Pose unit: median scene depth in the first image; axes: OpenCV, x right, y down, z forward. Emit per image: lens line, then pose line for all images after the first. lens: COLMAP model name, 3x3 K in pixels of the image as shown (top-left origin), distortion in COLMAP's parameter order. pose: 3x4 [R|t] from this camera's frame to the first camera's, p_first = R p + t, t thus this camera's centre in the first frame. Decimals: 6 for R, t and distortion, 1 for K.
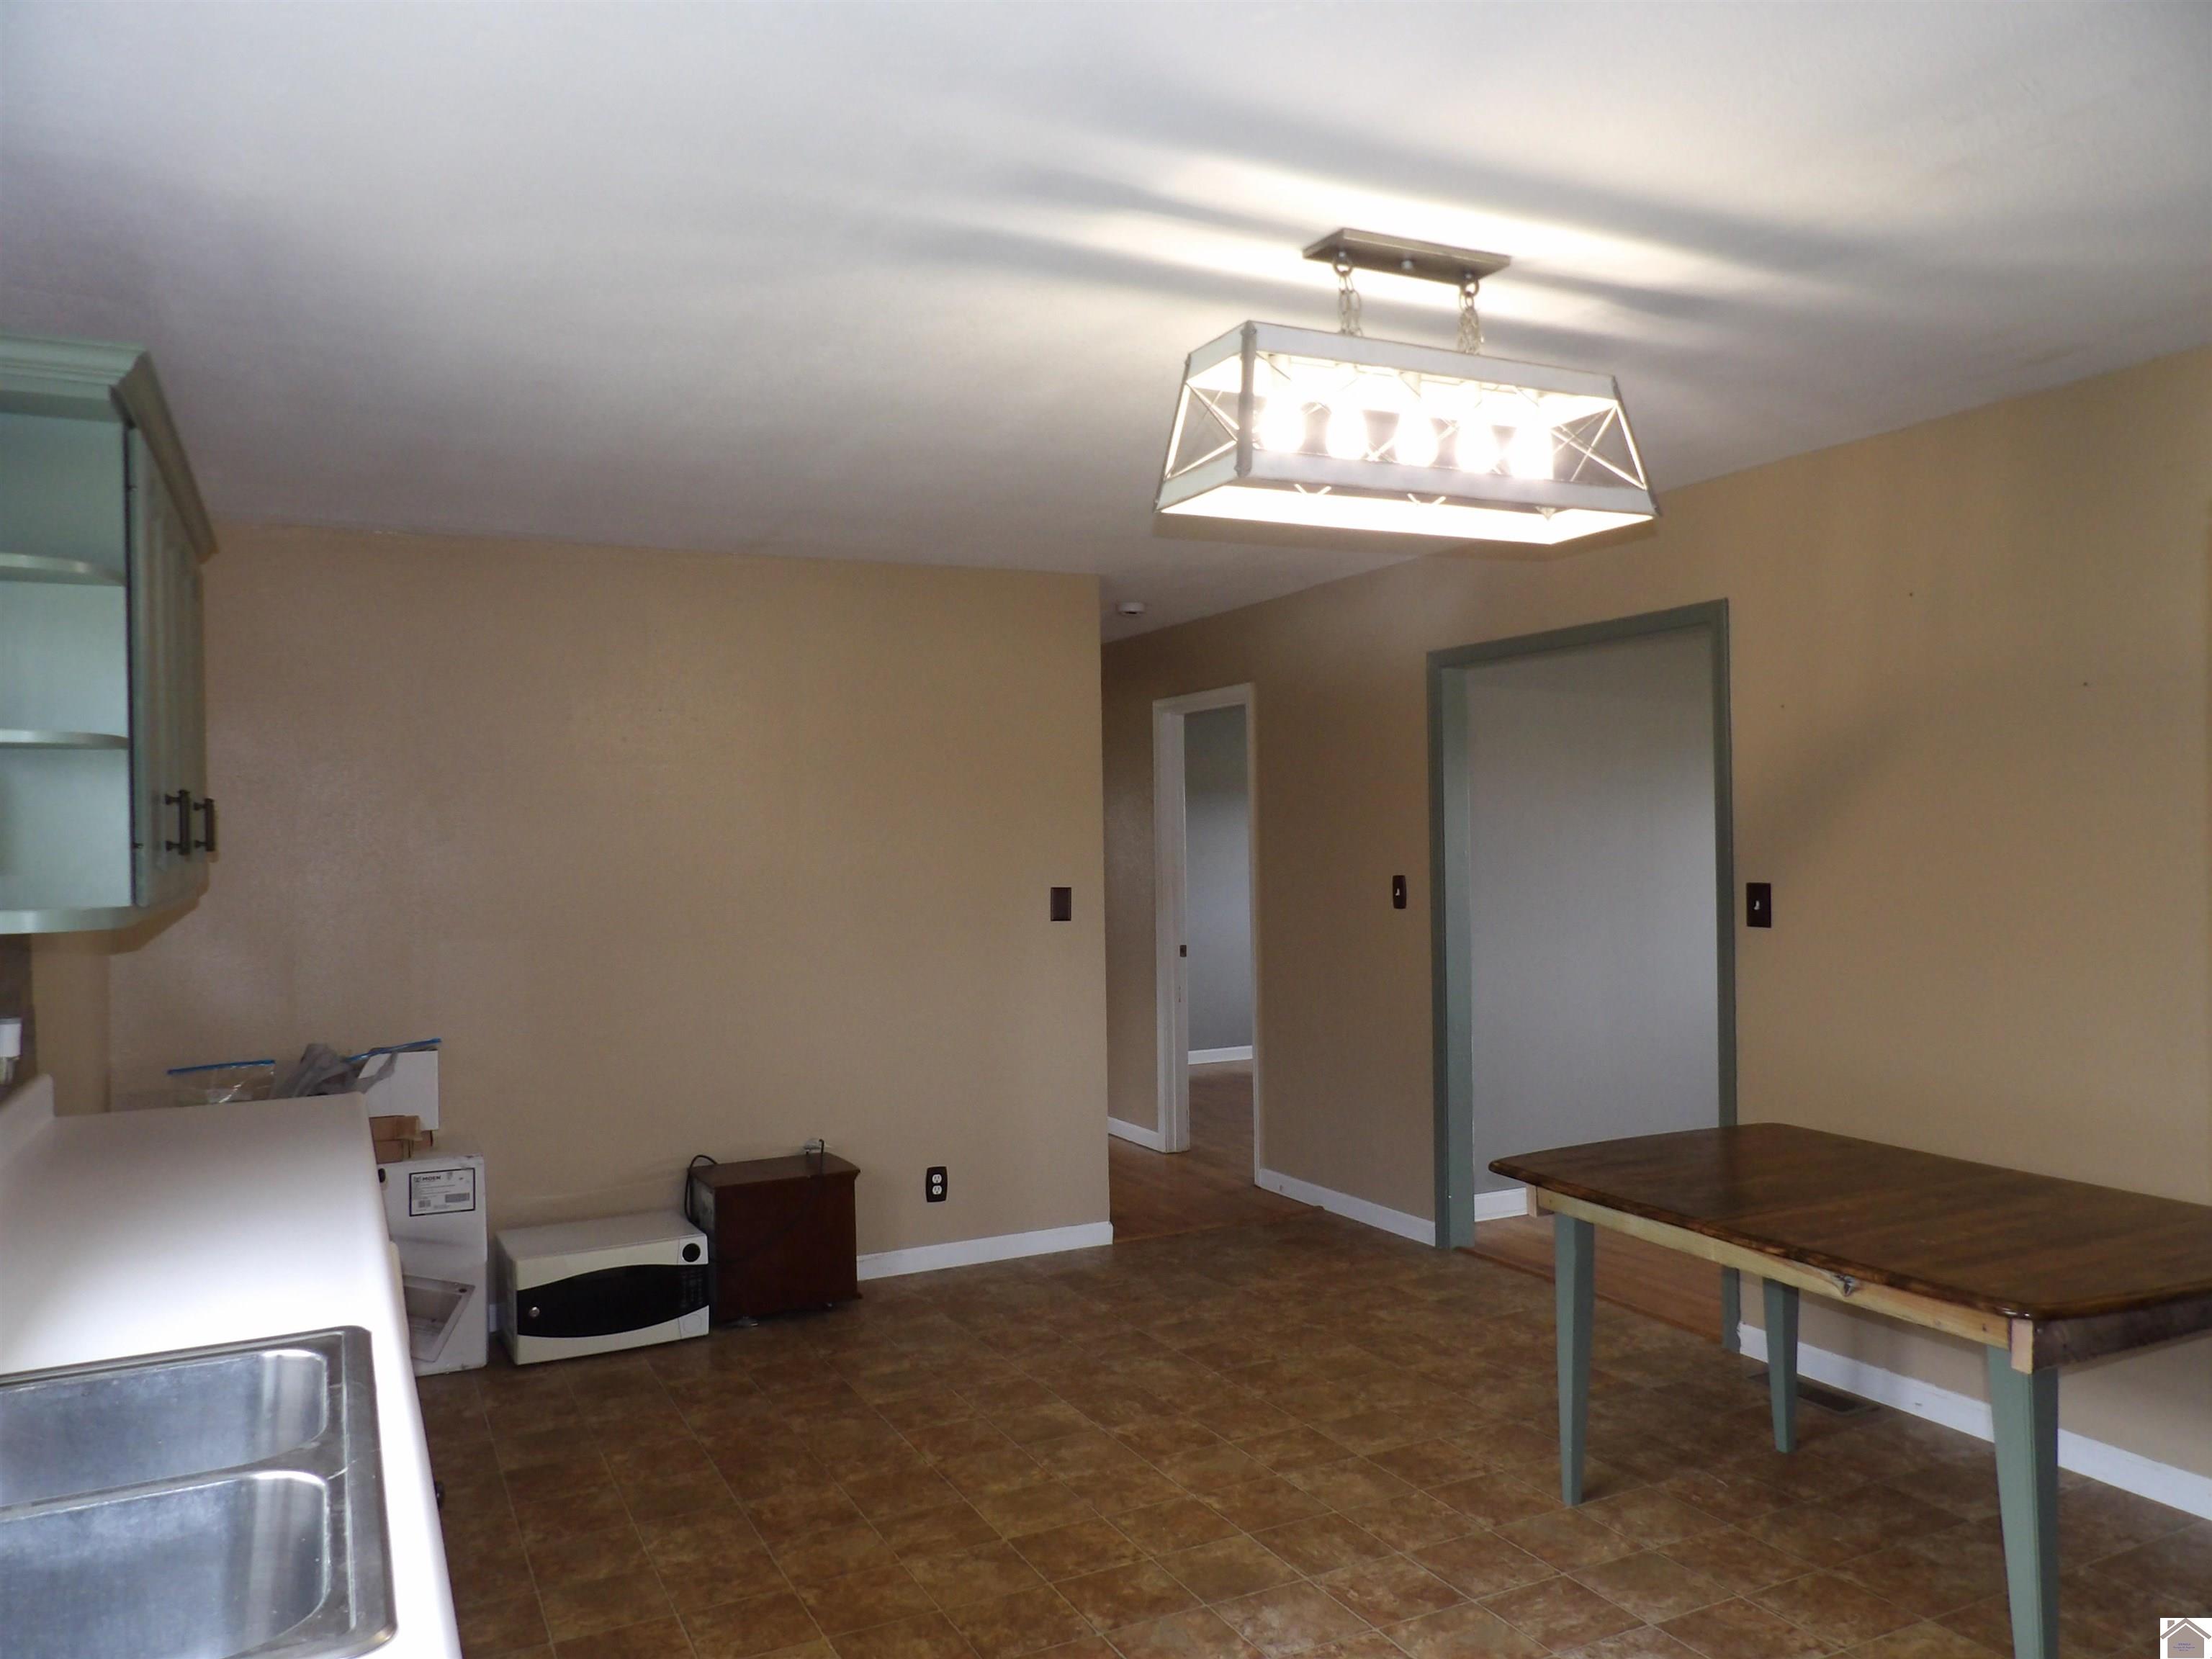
lens RADIAL K [[1579.9, 0, 1106.4], [0, 1579.9, 830.3], [0, 0, 1]] dist [-0.015528, 0.002655]
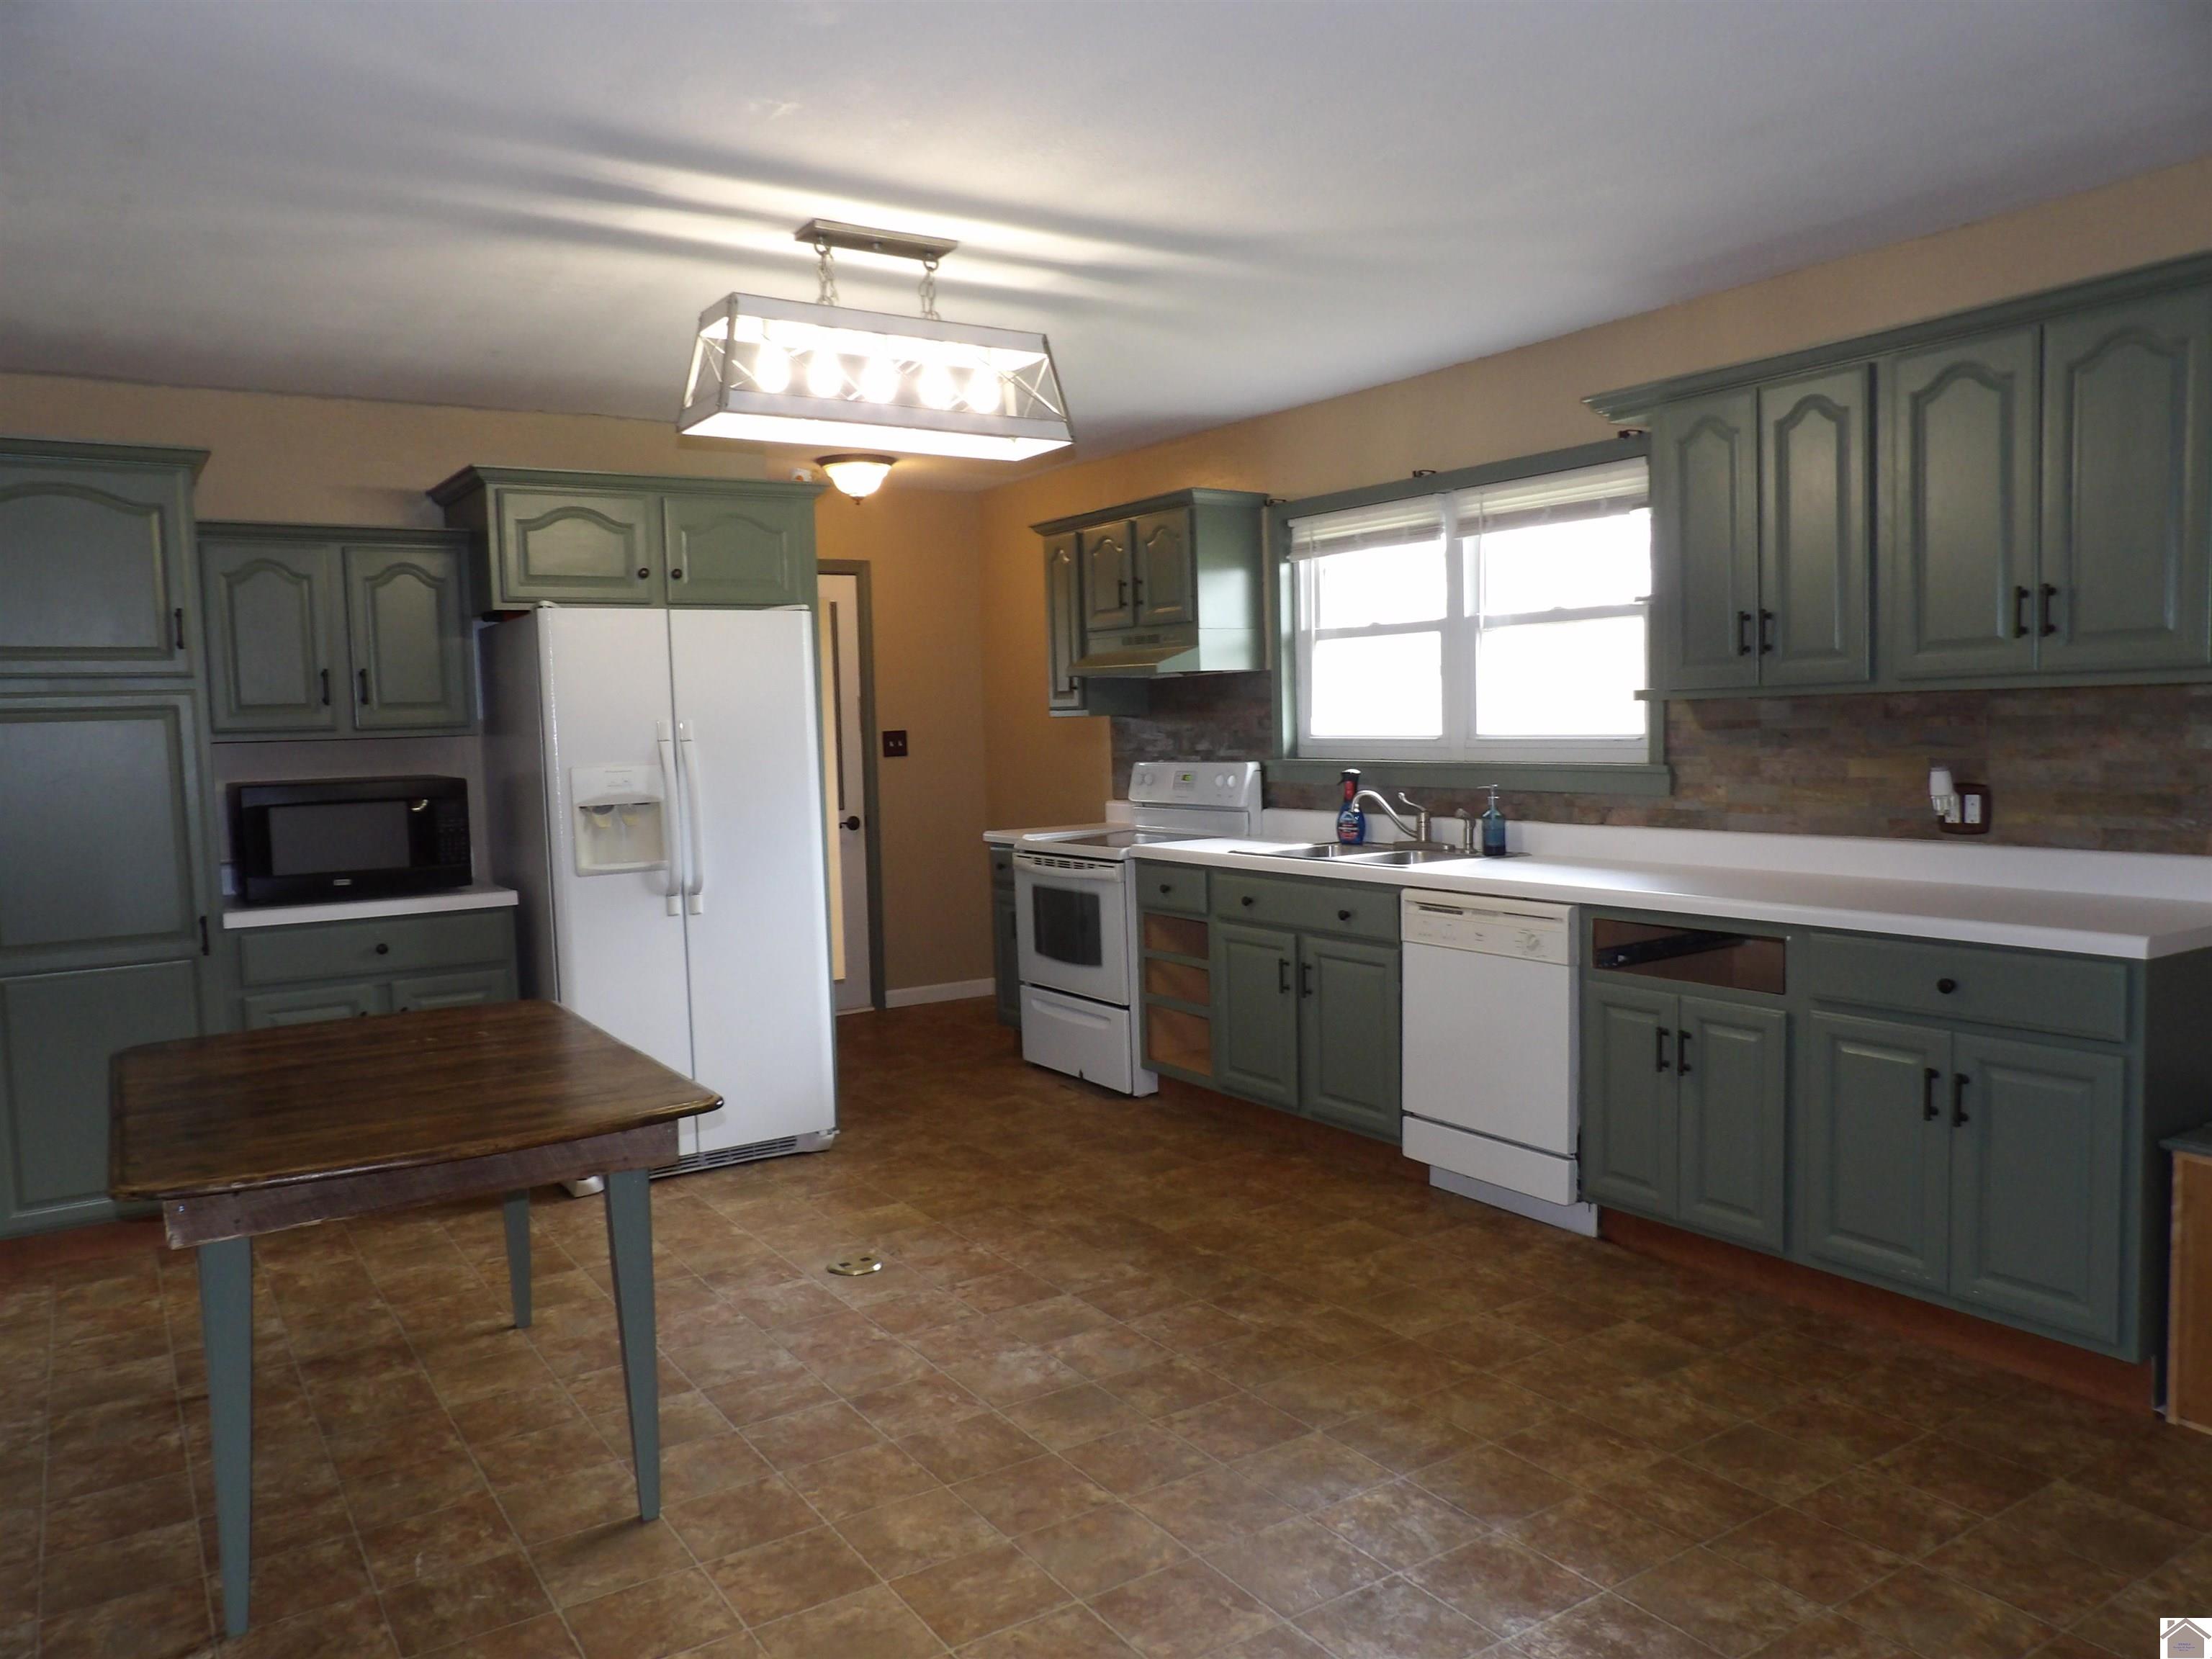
lens RADIAL K [[1579.9, 0, 1105.9], [0, 1579.9, 828.1], [0, 0, 1]] dist [-0.015528, 0.002655]
pose [[-0.992079, 0.056171, -0.112356, 0.139449], [0.048482, 0.996366, 0.070036, 0.033596], [0.115881, 0.064034, -0.991197, 1.859256]]
